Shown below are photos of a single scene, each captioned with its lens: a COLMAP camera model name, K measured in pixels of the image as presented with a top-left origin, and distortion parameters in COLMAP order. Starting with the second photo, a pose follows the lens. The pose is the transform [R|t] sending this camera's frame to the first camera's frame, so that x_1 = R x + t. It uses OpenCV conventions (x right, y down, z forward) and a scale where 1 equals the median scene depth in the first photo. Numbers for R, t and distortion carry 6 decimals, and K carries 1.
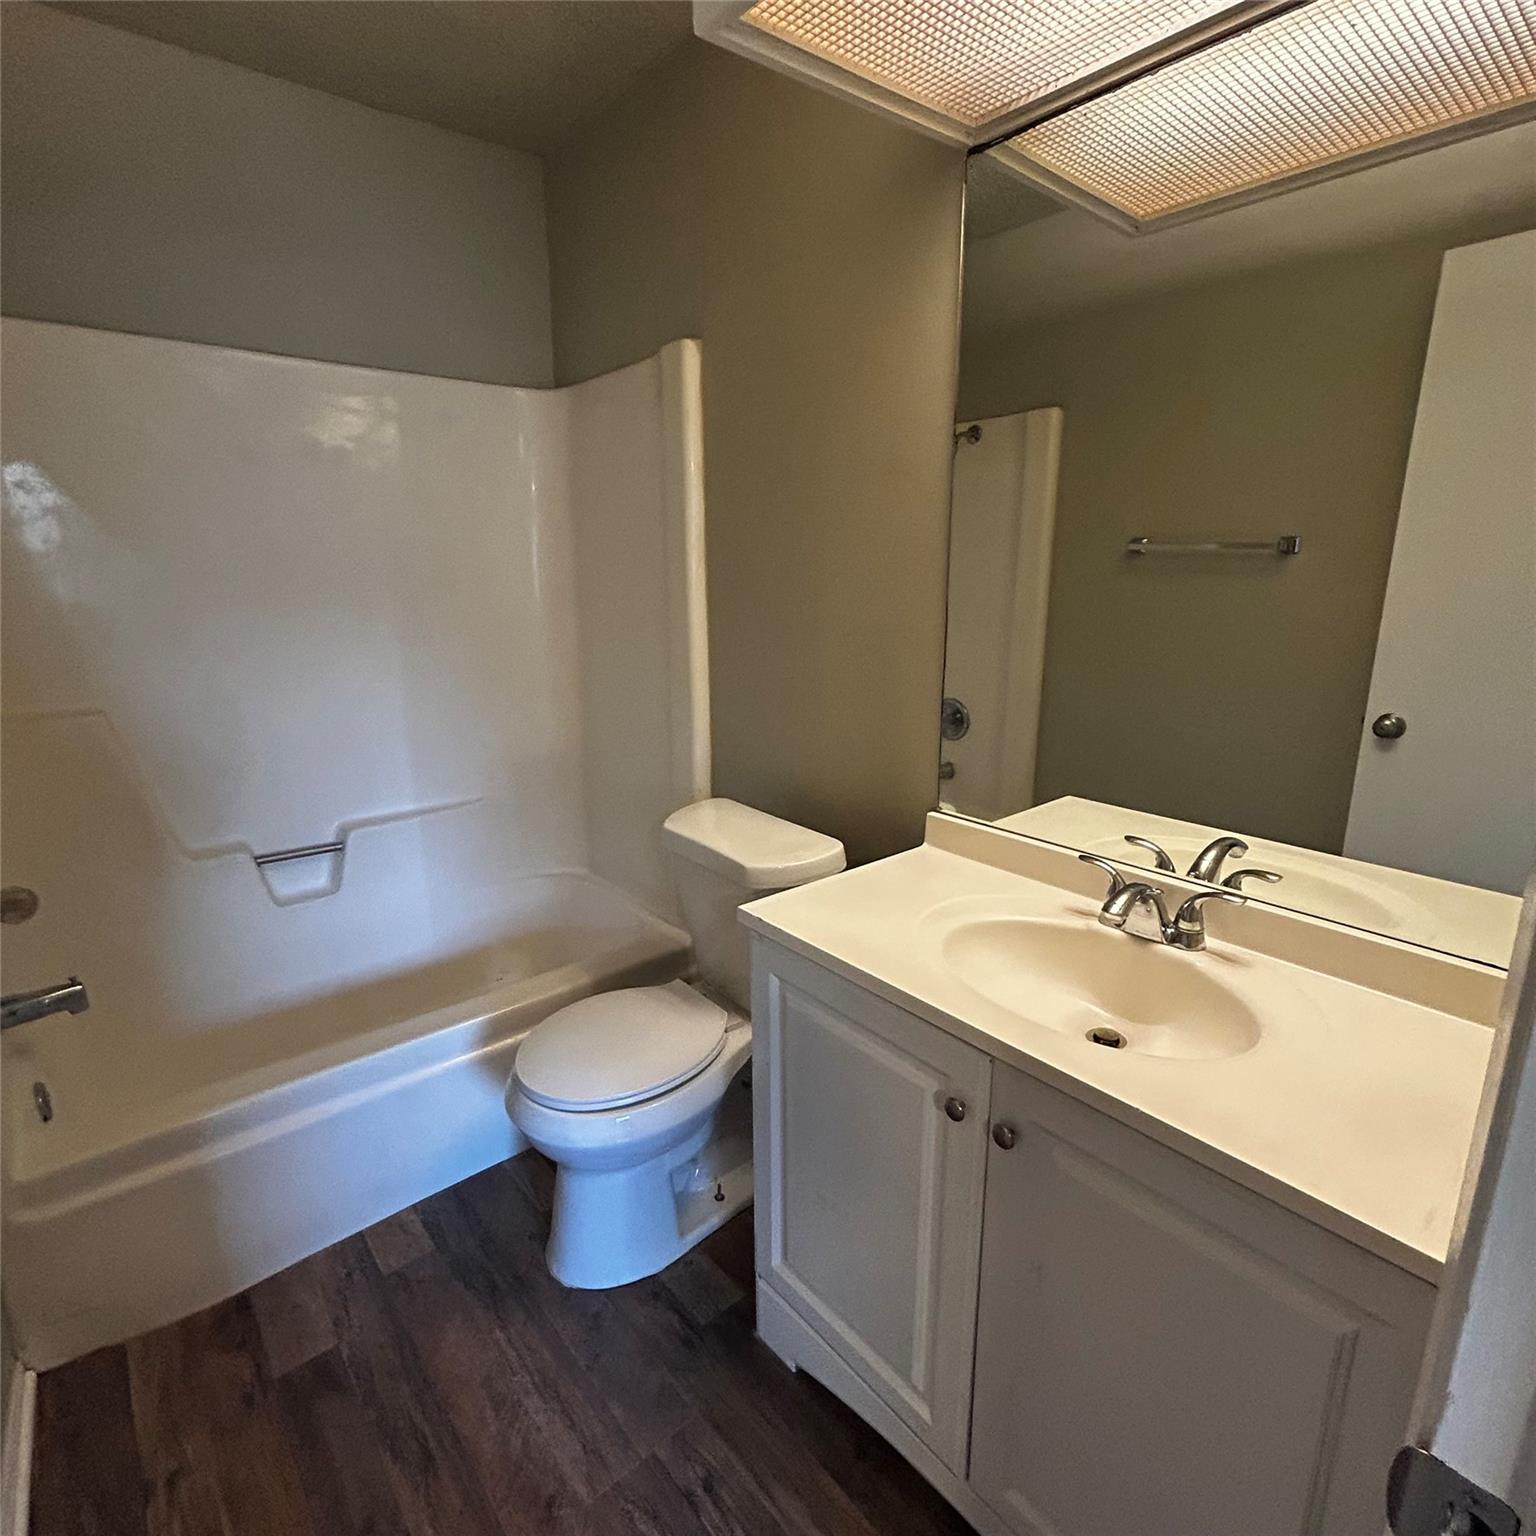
lens RADIAL K [[827.9, 0, 769.8], [0, 827.9, 761.0], [0, 0, 1]] dist [-0.003776, 0.003025]
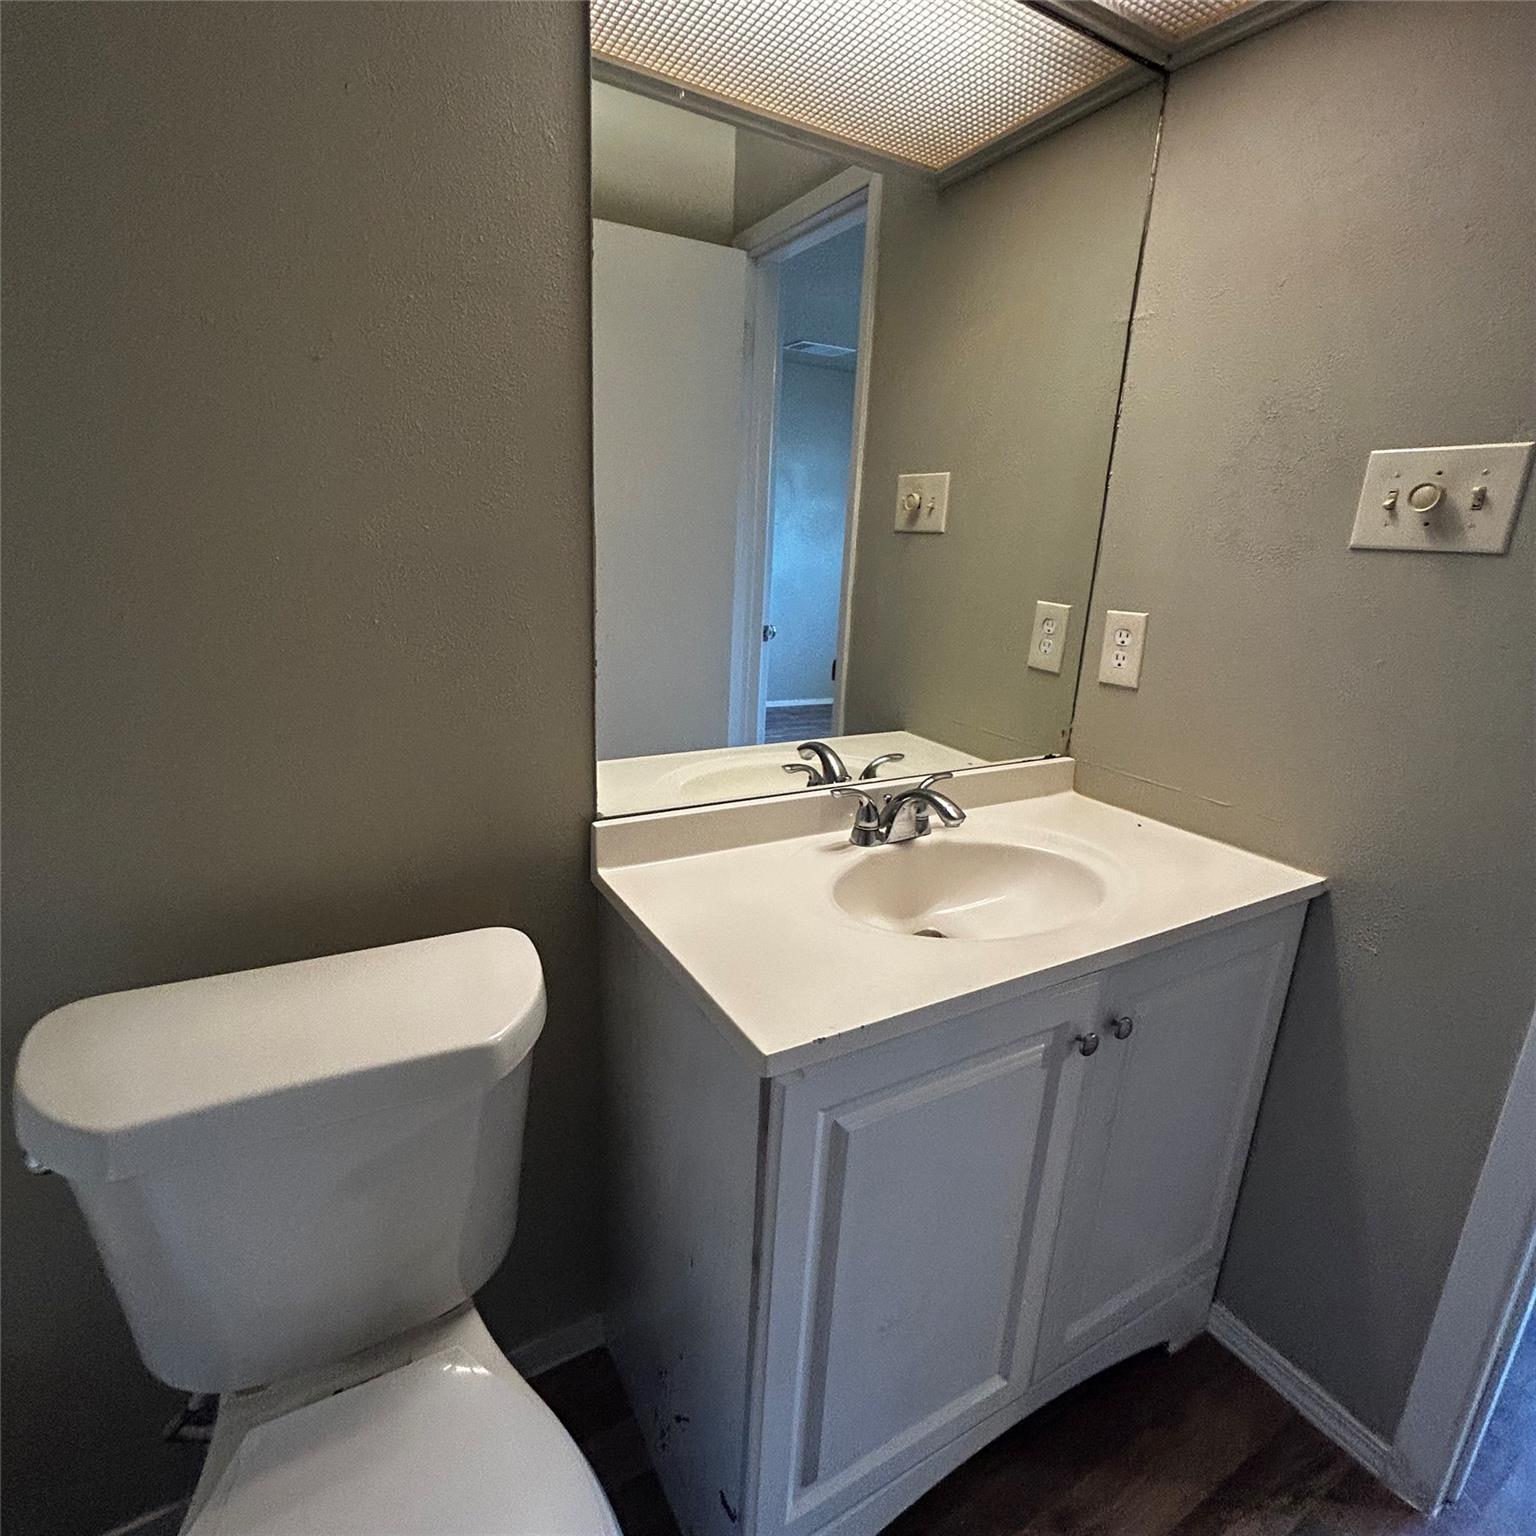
lens RADIAL K [[827.9, 0, 769.8], [0, 827.9, 761.0], [0, 0, 1]] dist [-0.003776, 0.003025]
pose [[0.166261, -0.249187, 0.954077, -0.553281], [0.185573, 0.958163, 0.217915, -0.143988], [-0.968463, 0.140820, 0.205548, 0.913075]]
